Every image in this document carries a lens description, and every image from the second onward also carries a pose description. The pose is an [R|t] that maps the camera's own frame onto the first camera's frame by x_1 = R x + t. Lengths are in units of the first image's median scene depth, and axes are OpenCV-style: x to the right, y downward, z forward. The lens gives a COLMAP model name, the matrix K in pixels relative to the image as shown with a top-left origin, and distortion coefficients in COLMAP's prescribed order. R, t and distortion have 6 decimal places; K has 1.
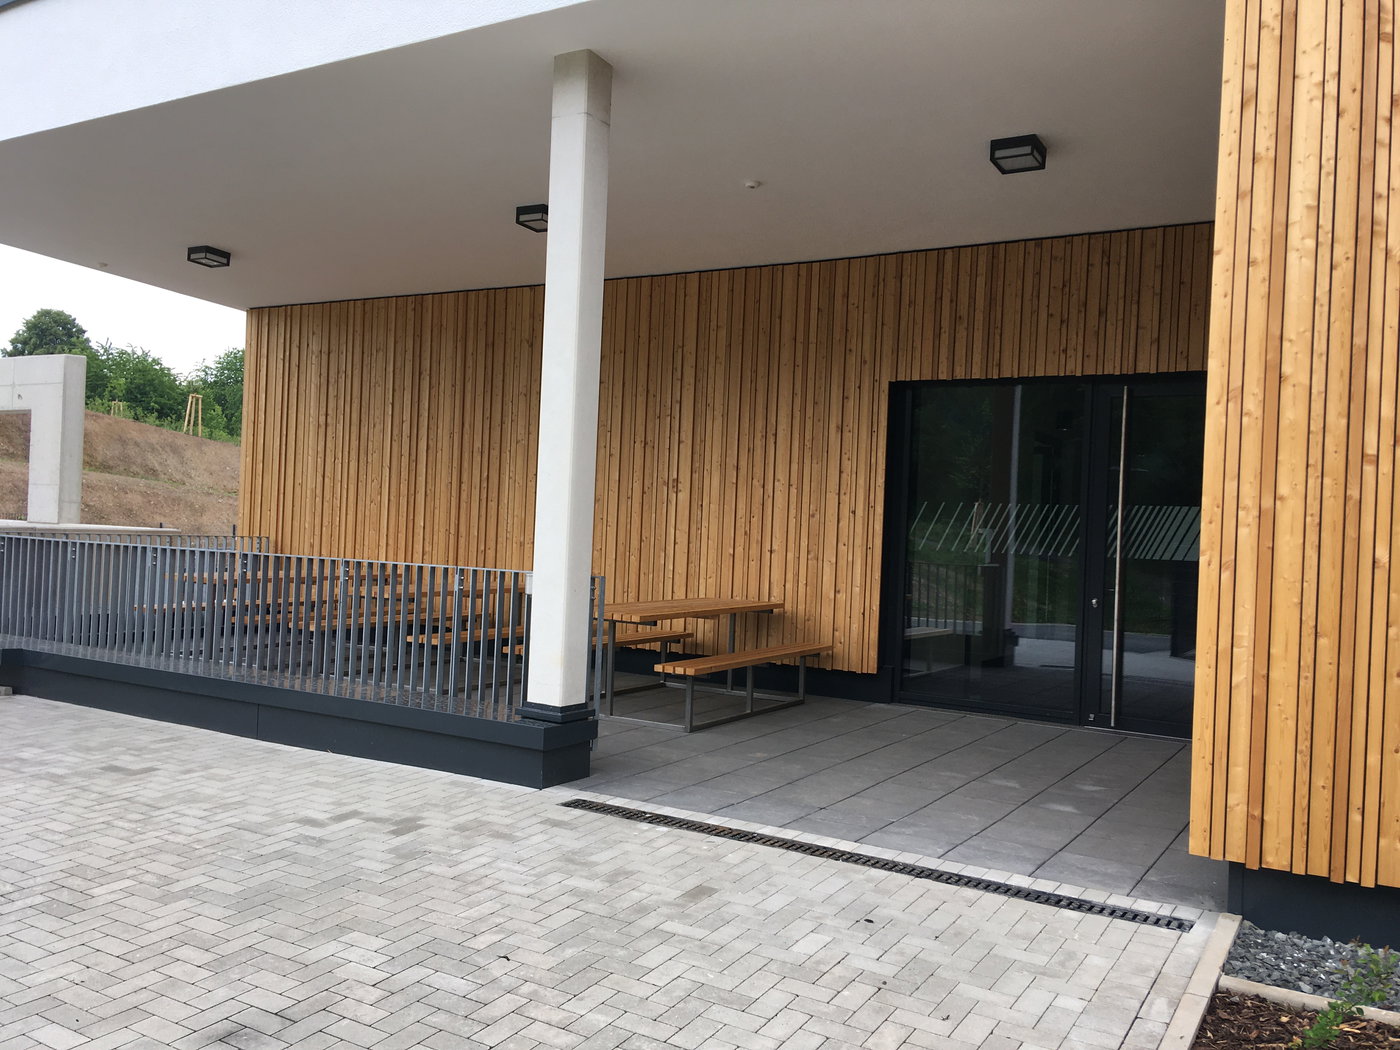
lens RADIAL K [[1168.6, 0, 703.7], [0, 1168.6, 520.9], [0, 0, 1]] dist [0.116441, -0.134617]
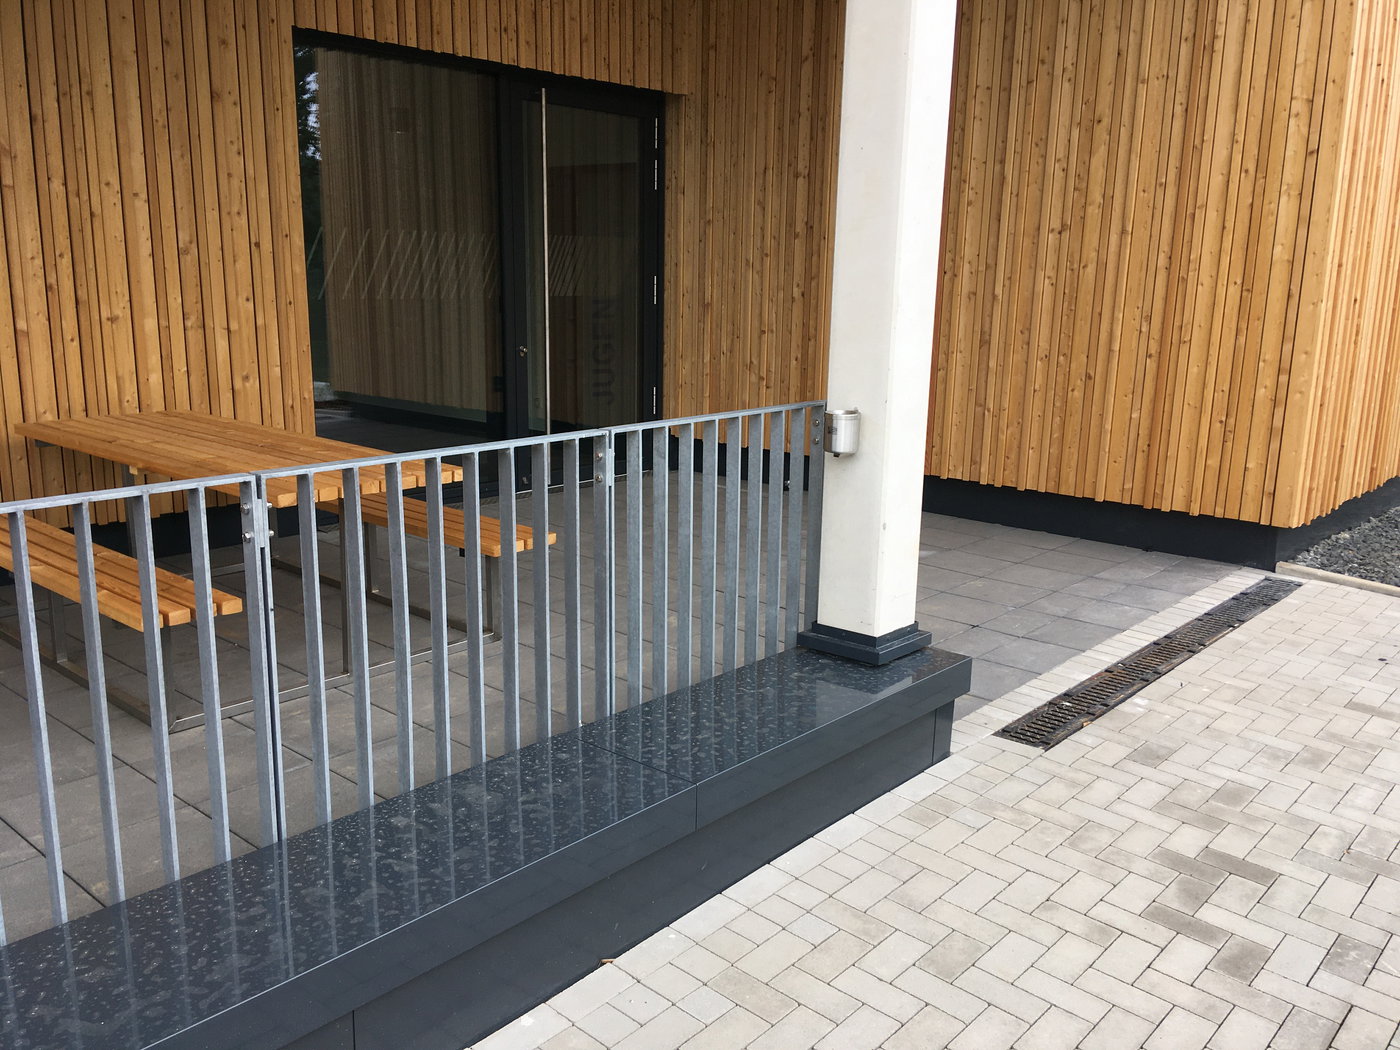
lens RADIAL K [[1168.6, 0, 703.7], [0, 1168.6, 520.9], [0, 0, 1]] dist [0.116441, -0.134617]
pose [[0.180188, -0.254713, 0.950081, -0.851342], [-0.016746, 0.964956, 0.261877, -0.064857], [-0.983490, -0.063097, 0.169609, 1.202099]]
